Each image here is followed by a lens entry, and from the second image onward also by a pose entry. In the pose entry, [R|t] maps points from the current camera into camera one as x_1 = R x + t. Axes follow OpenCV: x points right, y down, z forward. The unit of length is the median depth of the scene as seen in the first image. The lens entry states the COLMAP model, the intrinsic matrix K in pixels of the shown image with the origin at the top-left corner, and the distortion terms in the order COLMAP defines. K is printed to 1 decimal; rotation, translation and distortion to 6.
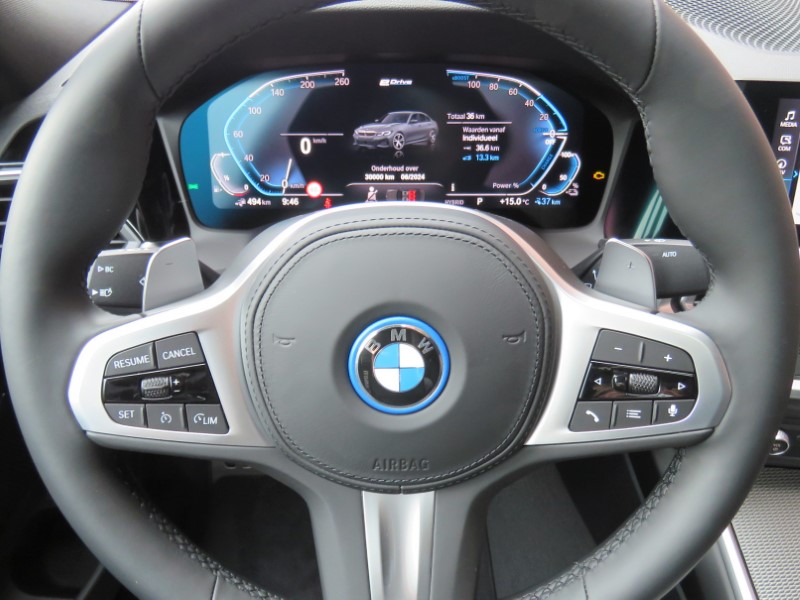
lens RADIAL K [[629.8, 0, 400.0], [0, 629.8, 300.0], [0, 0, 1]] dist [0.013461, 0.004664]
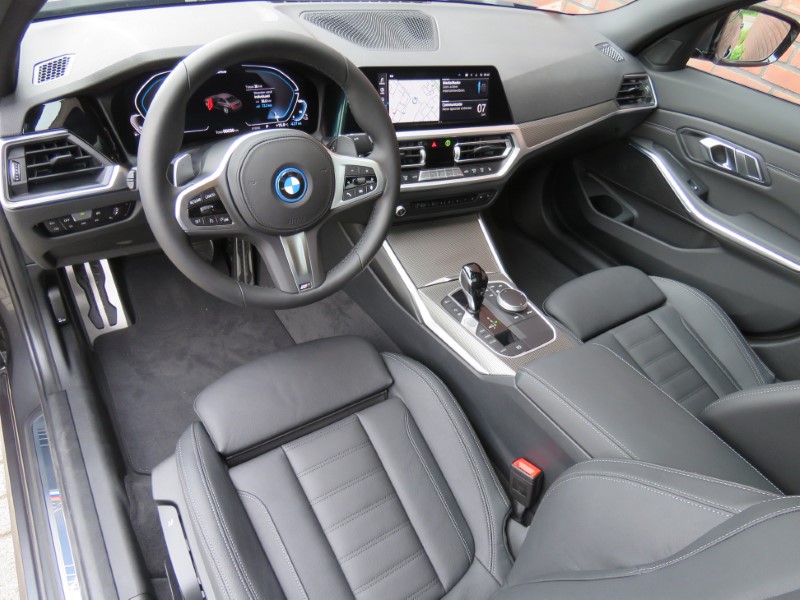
lens RADIAL K [[516.6, 0, 416.8], [0, 516.6, 297.9], [0, 0, 1]] dist [-0.009836, -0.001967]
pose [[0.816073, -0.272272, 0.509798, -0.840305], [0.175945, 0.957250, 0.229598, 0.145815], [-0.550517, -0.097673, 0.829090, -1.308827]]
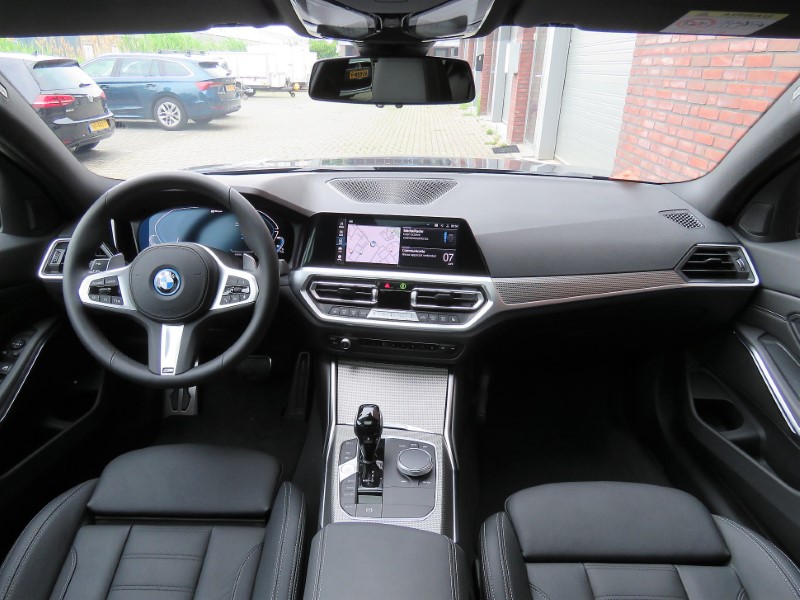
lens RADIAL K [[529.3, 0, 401.0], [0, 529.3, 287.1], [0, 0, 1]] dist [-0.008114, -0.001776]
pose [[0.999824, 0.018040, 0.005162, 1.260410], [-0.016653, 0.979886, -0.198864, 0.676783], [-0.008645, 0.198743, 0.980013, -1.913188]]
